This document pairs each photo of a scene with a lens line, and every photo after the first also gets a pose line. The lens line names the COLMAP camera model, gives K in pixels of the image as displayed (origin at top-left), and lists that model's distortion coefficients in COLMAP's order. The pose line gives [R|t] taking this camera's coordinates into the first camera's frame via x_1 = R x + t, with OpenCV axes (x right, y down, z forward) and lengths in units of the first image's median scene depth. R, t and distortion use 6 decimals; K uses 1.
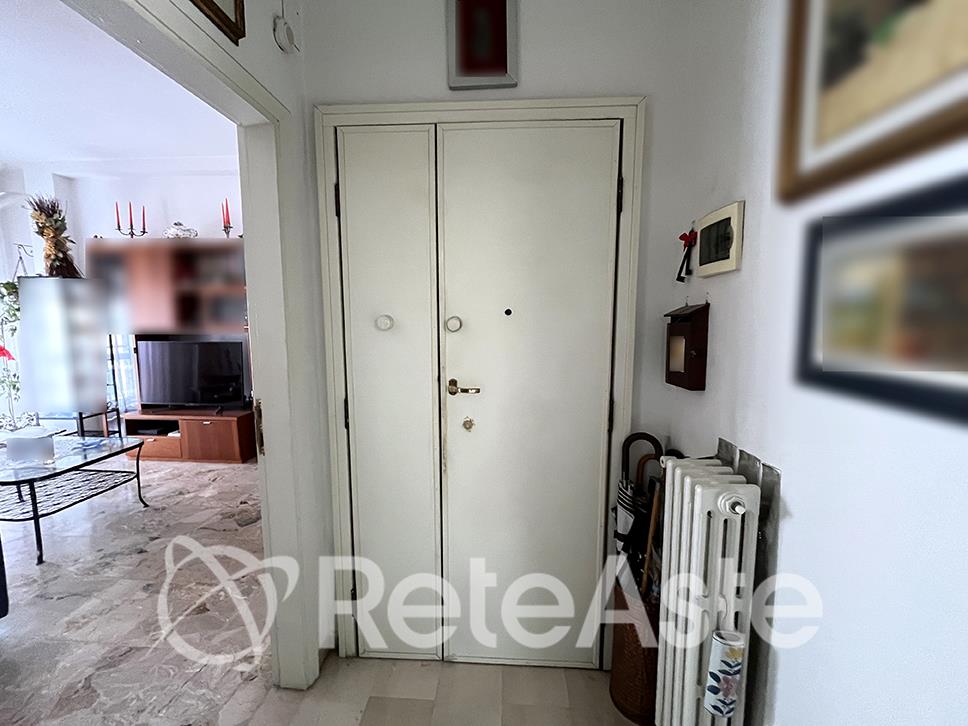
lens RADIAL K [[388.7, 0, 482.8], [0, 388.7, 359.9], [0, 0, 1]] dist [-0.005614, 0.001043]
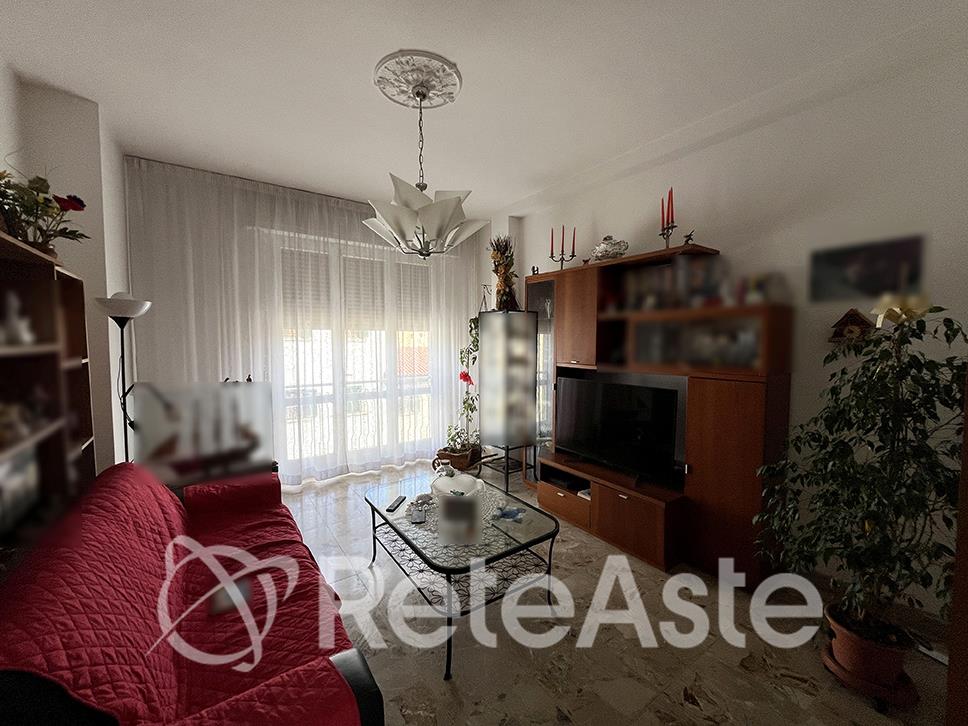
lens RADIAL K [[388.7, 0, 483.0], [0, 388.7, 360.4], [0, 0, 1]] dist [-0.005614, 0.001043]
pose [[0.624839, 0.041701, -0.779639, -0.301047], [-0.084665, 0.996303, -0.014564, -0.059201], [0.776149, 0.075109, 0.626060, 0.300376]]
